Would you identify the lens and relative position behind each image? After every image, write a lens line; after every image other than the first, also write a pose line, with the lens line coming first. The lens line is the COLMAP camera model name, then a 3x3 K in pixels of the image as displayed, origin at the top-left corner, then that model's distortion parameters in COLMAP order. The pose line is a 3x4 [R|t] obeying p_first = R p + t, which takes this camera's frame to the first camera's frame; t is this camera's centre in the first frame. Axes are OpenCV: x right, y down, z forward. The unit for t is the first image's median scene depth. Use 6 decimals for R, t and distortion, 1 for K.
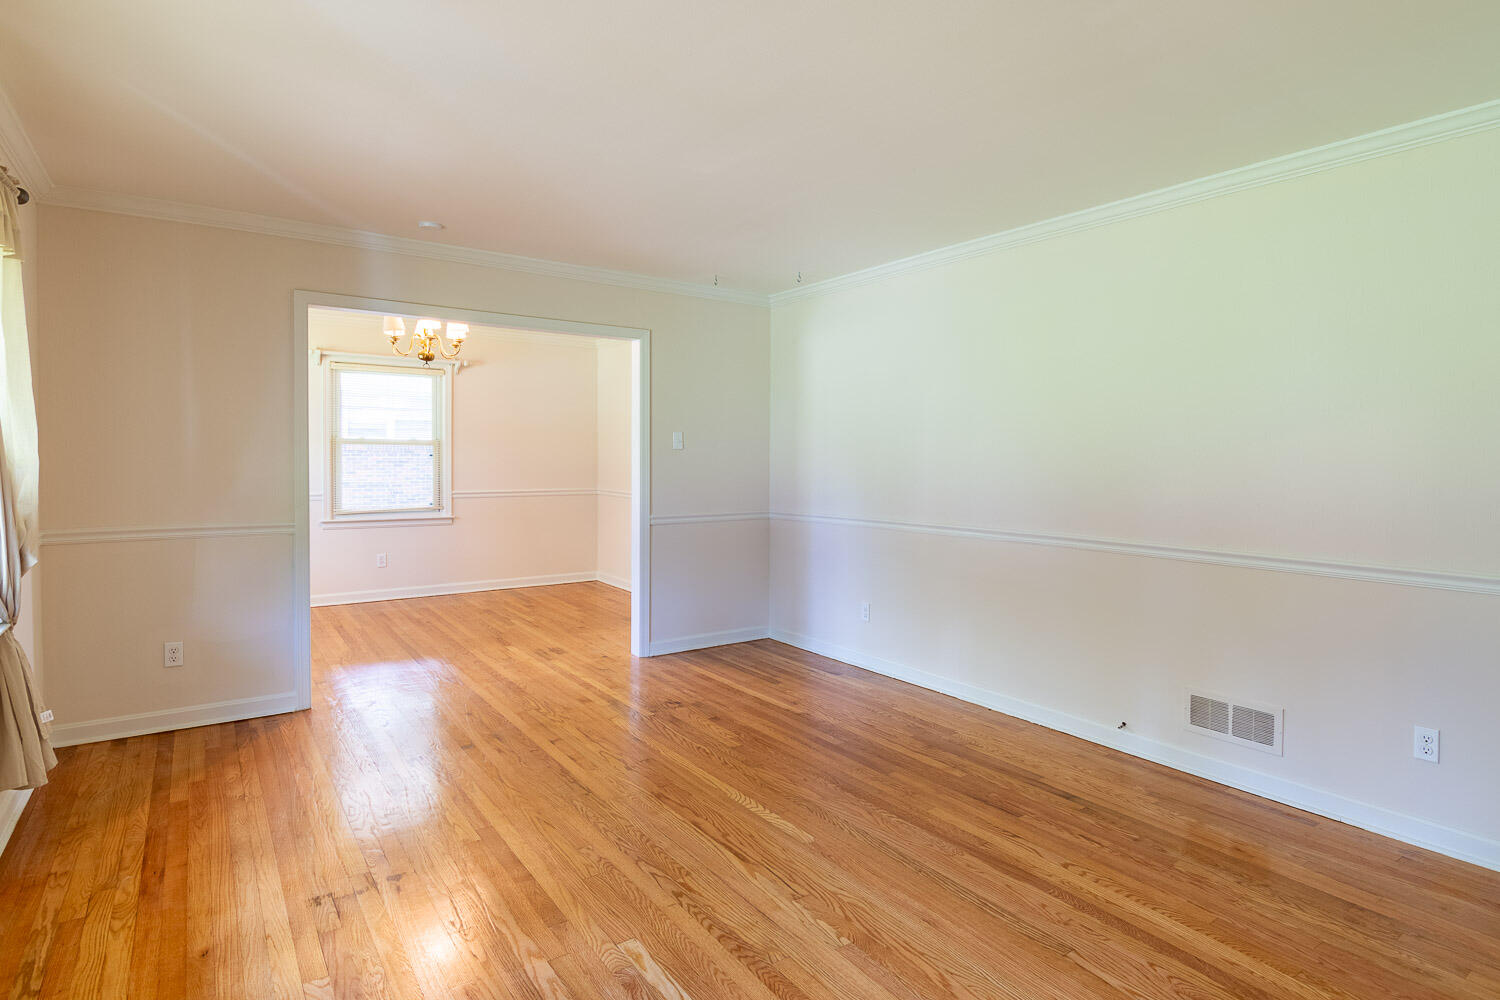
lens RADIAL K [[723.0, 0, 752.2], [0, 723.0, 456.5], [0, 0, 1]] dist [0.005967, -0.001698]
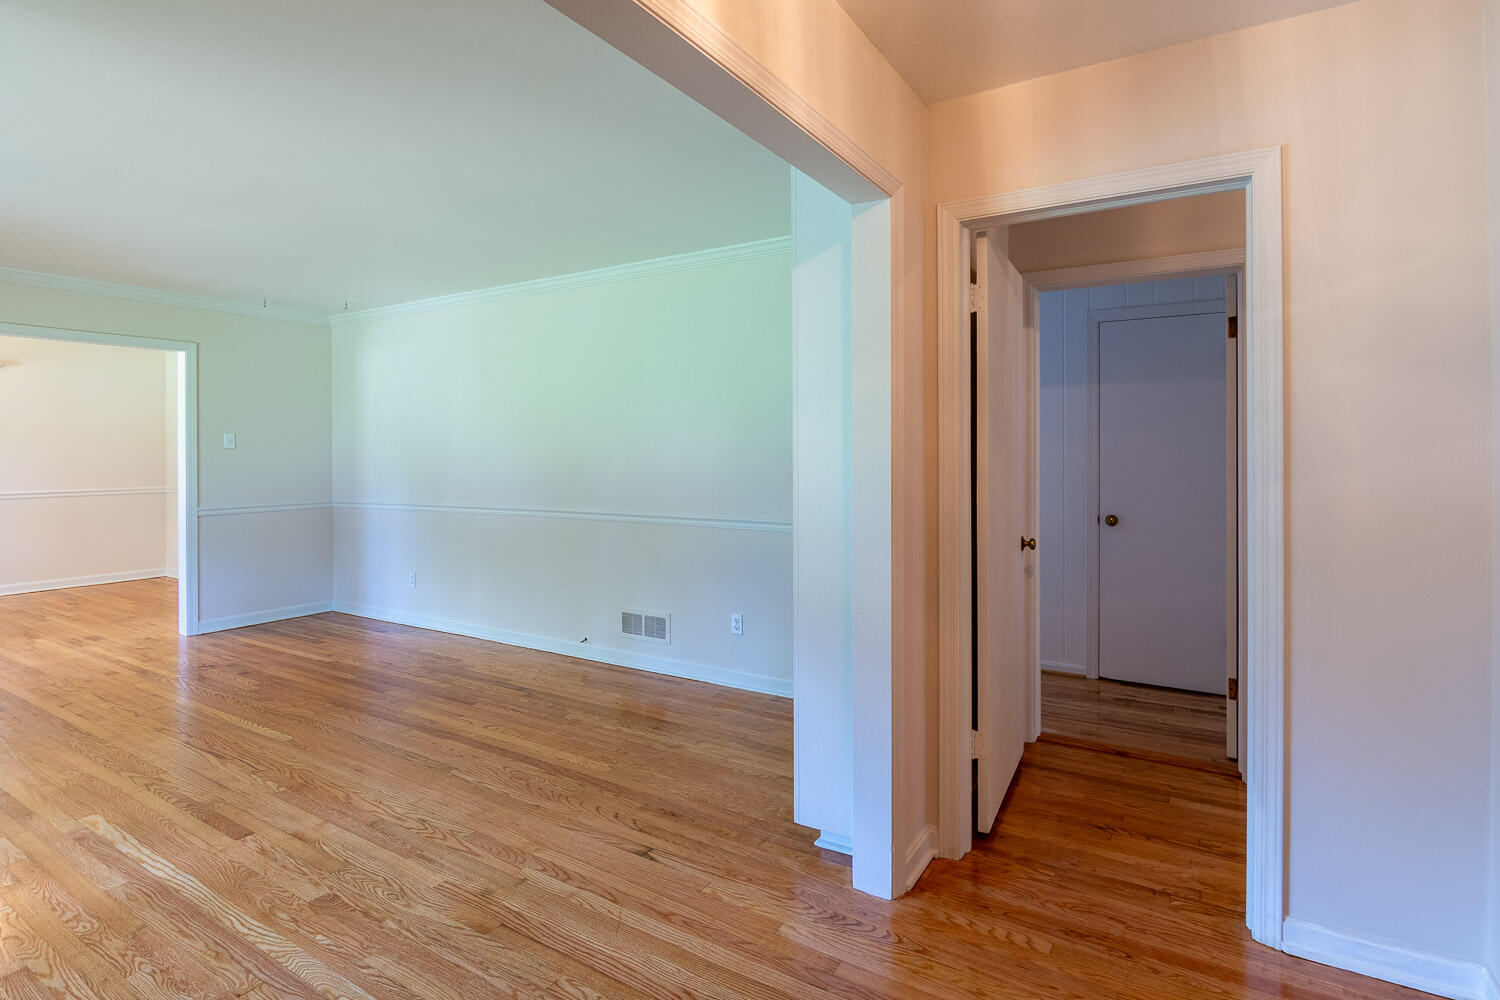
lens RADIAL K [[723.0, 0, 752.2], [0, 723.0, 456.5], [0, 0, 1]] dist [0.005967, -0.001698]
pose [[0.932210, -0.018836, 0.361428, 0.321145], [0.015911, 0.999812, 0.011068, 0.001110], [-0.361568, -0.004567, 0.932334, -0.450114]]
